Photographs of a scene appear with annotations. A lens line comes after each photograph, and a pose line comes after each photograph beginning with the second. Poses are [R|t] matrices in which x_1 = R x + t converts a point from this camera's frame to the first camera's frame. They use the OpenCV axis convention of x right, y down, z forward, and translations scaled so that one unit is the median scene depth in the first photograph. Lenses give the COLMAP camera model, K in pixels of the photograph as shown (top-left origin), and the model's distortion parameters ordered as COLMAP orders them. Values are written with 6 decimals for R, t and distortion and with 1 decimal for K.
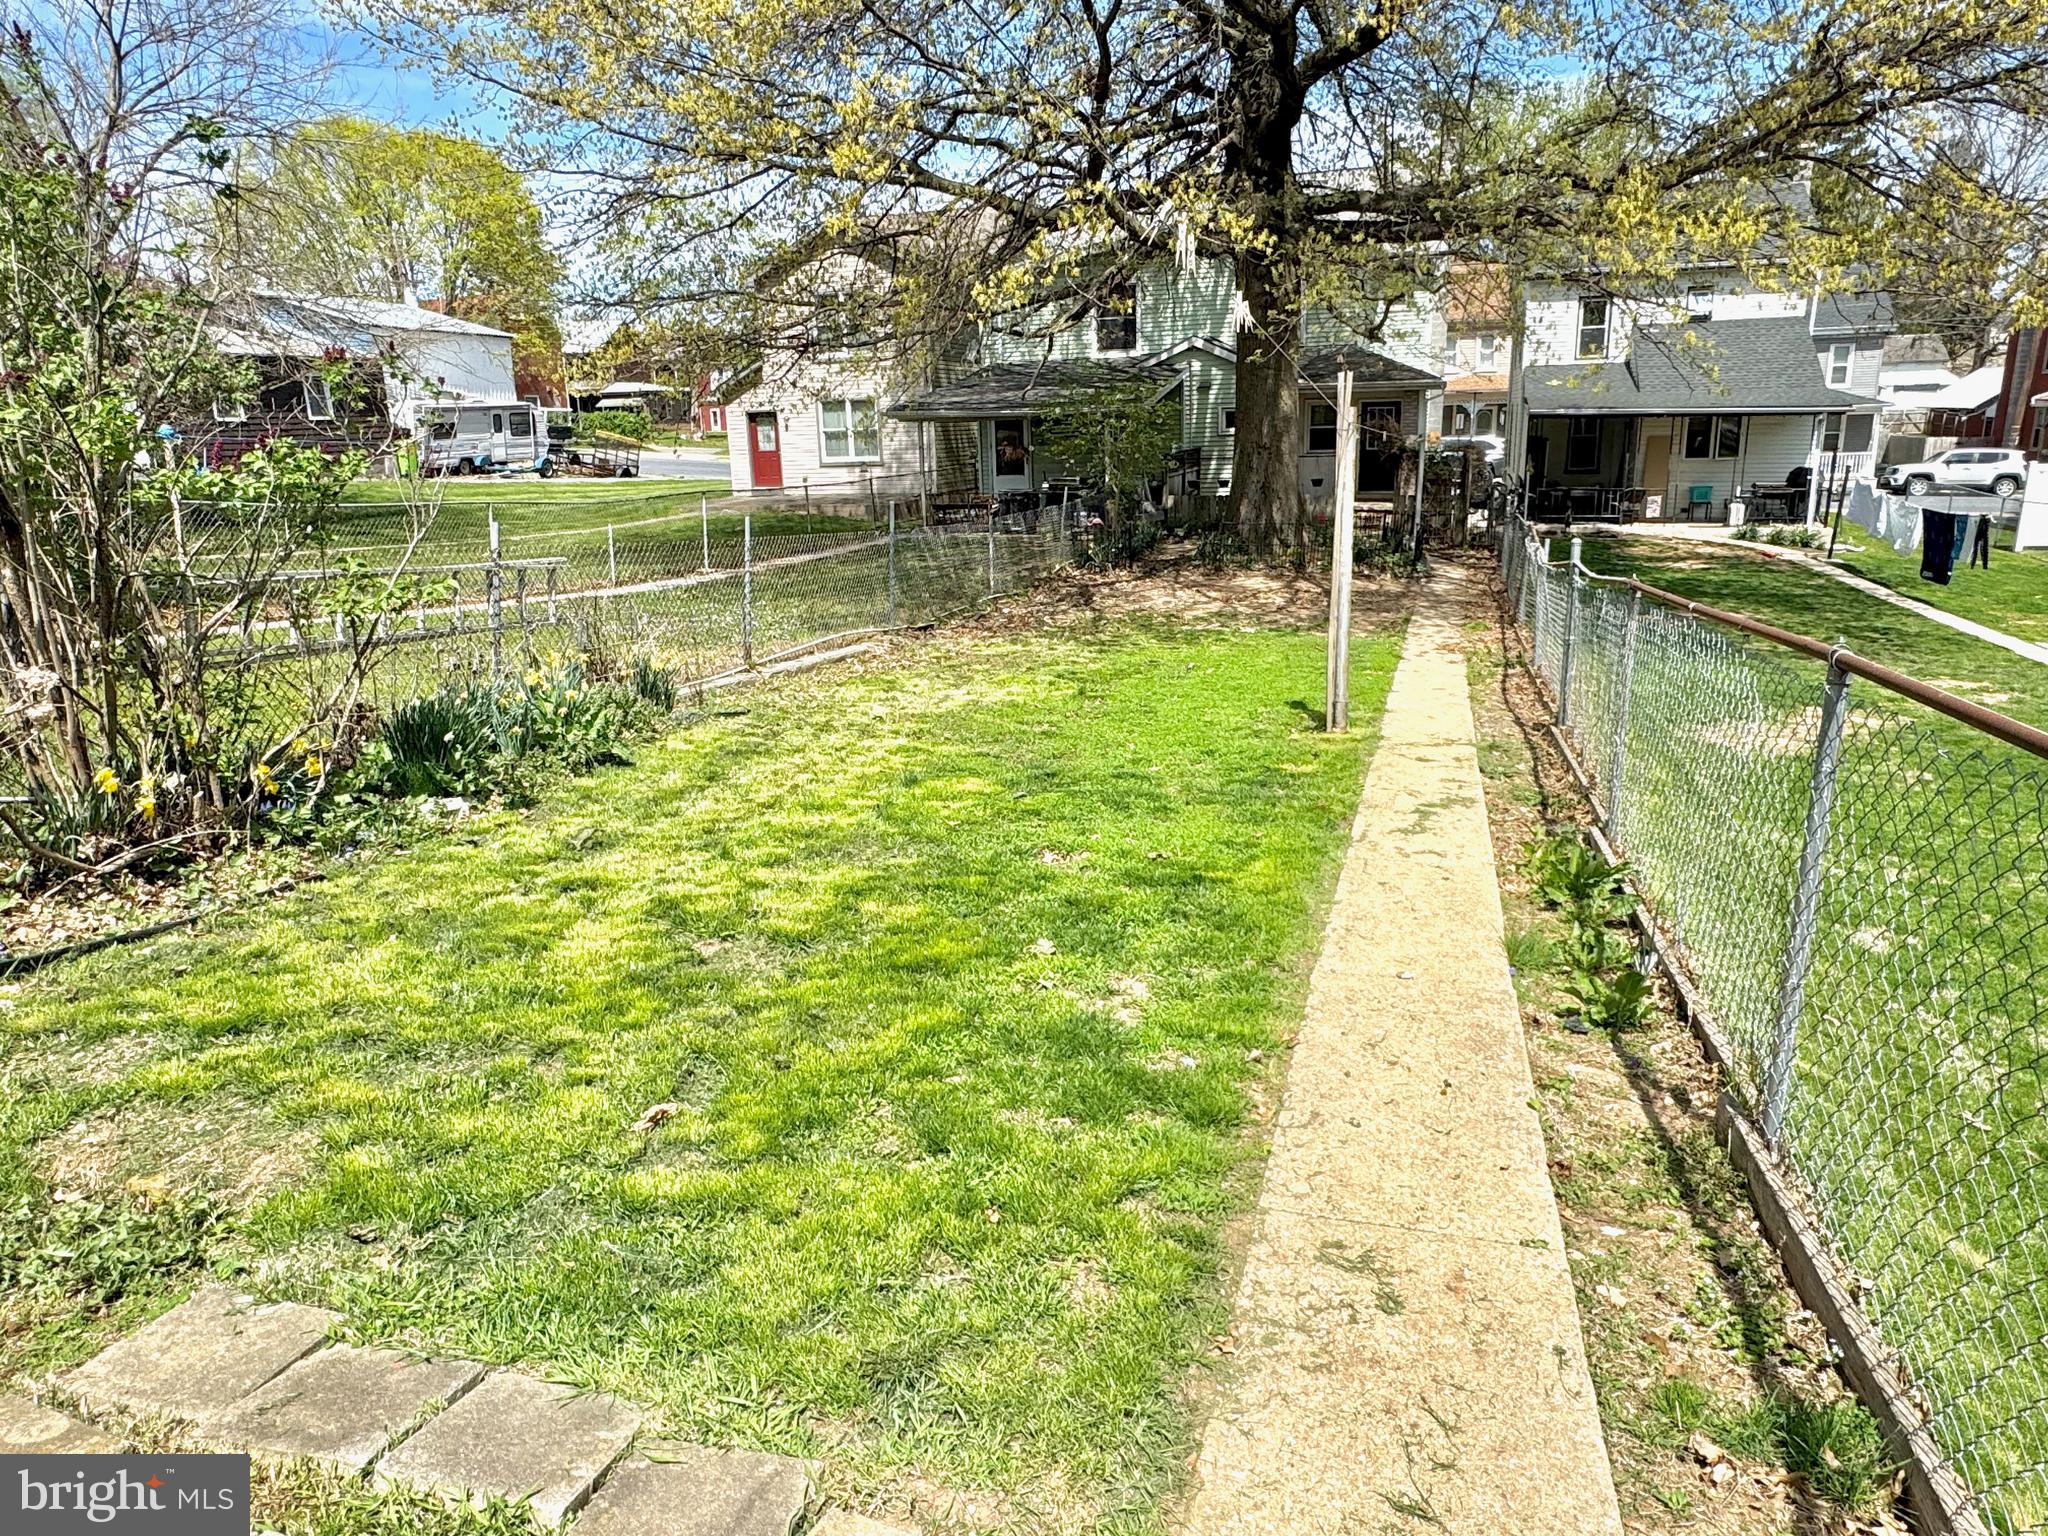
lens RADIAL K [[1269.2, 0, 1024.0], [0, 1269.2, 768.0], [0, 0, 1]] dist [-0.017606, -0.000344]
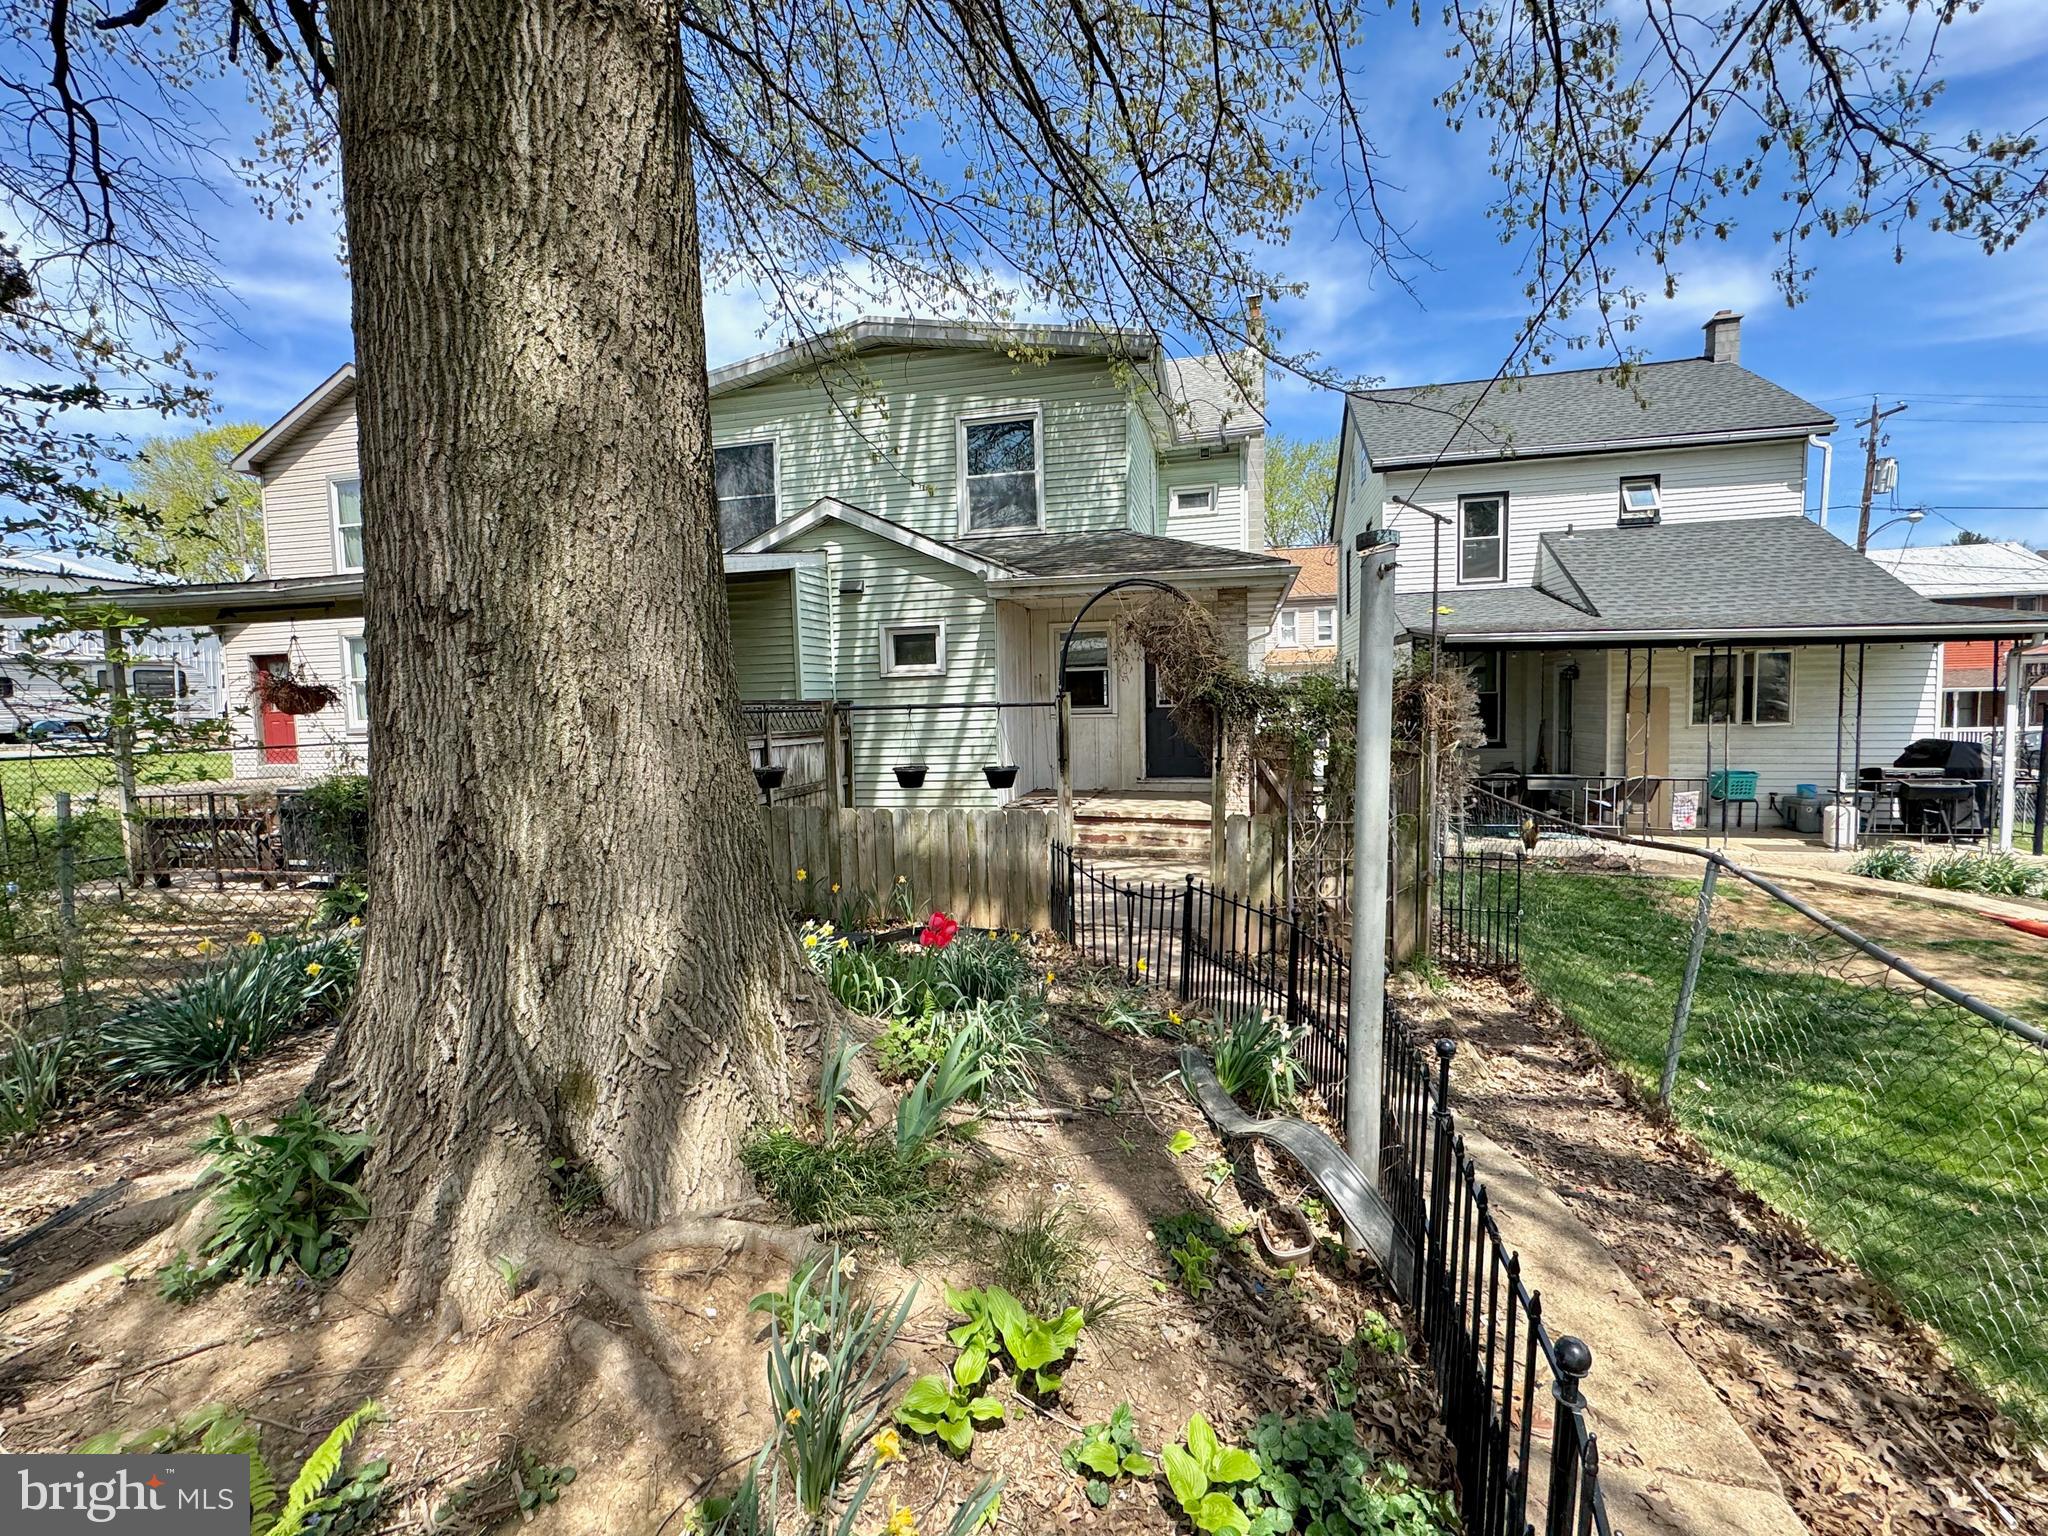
lens RADIAL K [[892.4, 0, 1024.0], [0, 892.4, 768.0], [0, 0, 1]] dist [-0.000391, 0.000071]
pose [[0.997311, 0.000248, 0.073284, 0.185705], [0.013378, 0.982575, -0.185384, -0.155536], [-0.072053, 0.185866, 0.979930, 0.633067]]
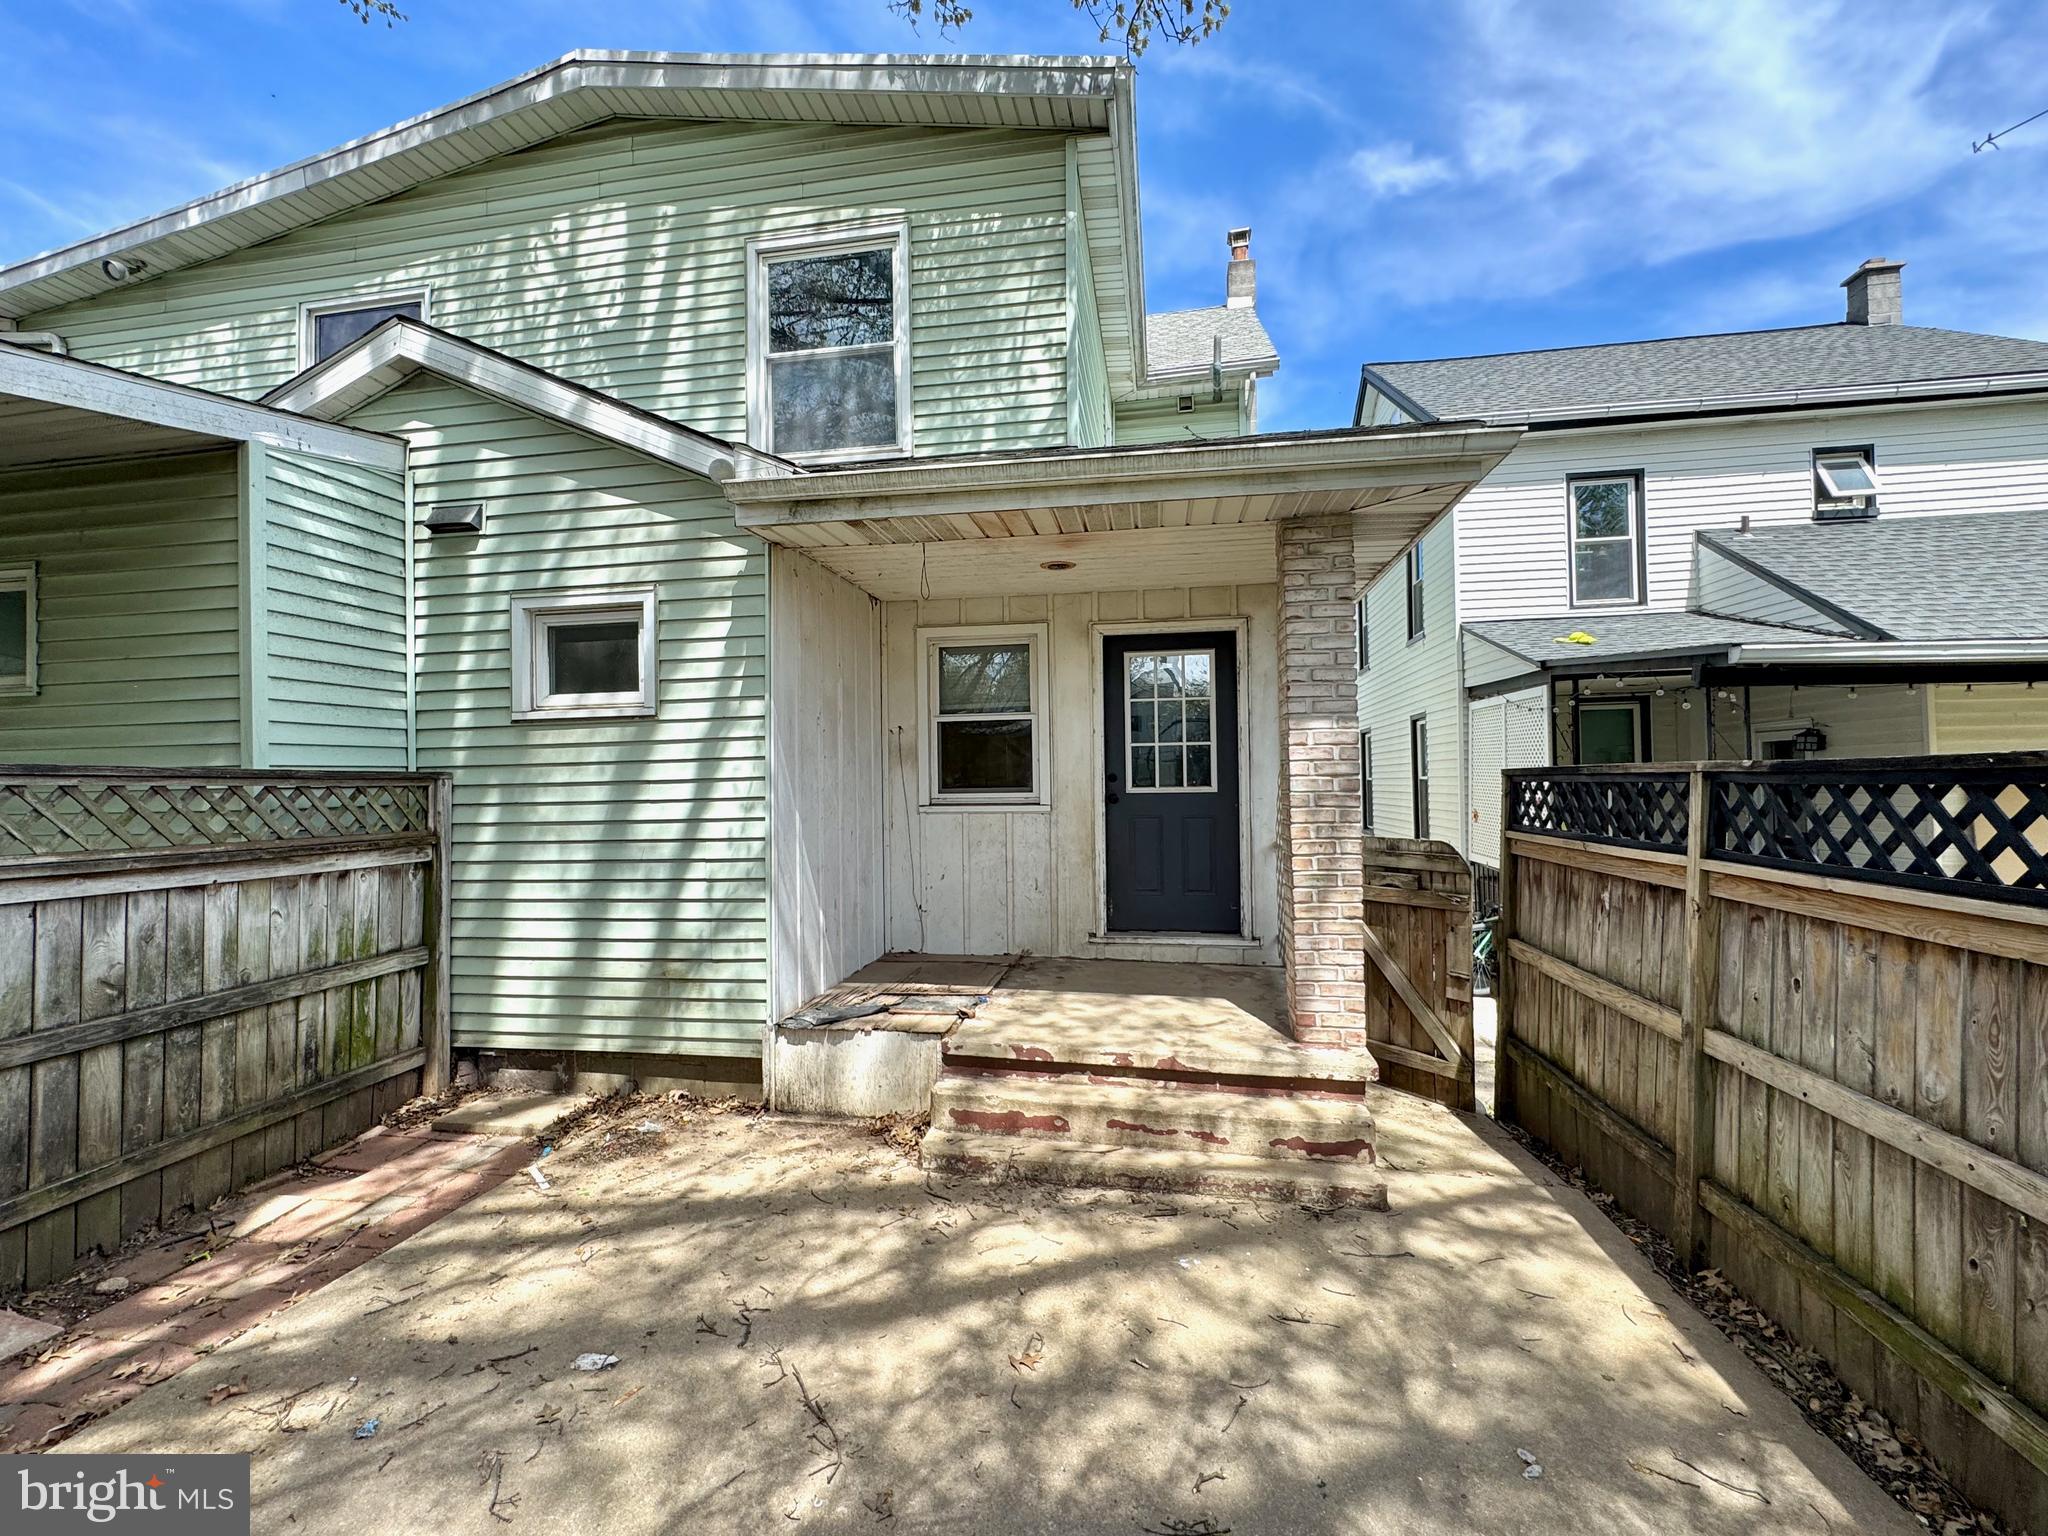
lens RADIAL K [[892.4, 0, 1024.0], [0, 892.4, 768.0], [0, 0, 1]] dist [-0.000391, 0.000071]
pose [[0.990268, 0.016800, 0.138159, 0.226137], [0.021861, 0.961589, -0.273621, -0.210051], [-0.137449, 0.273979, 0.951863, 0.839567]]
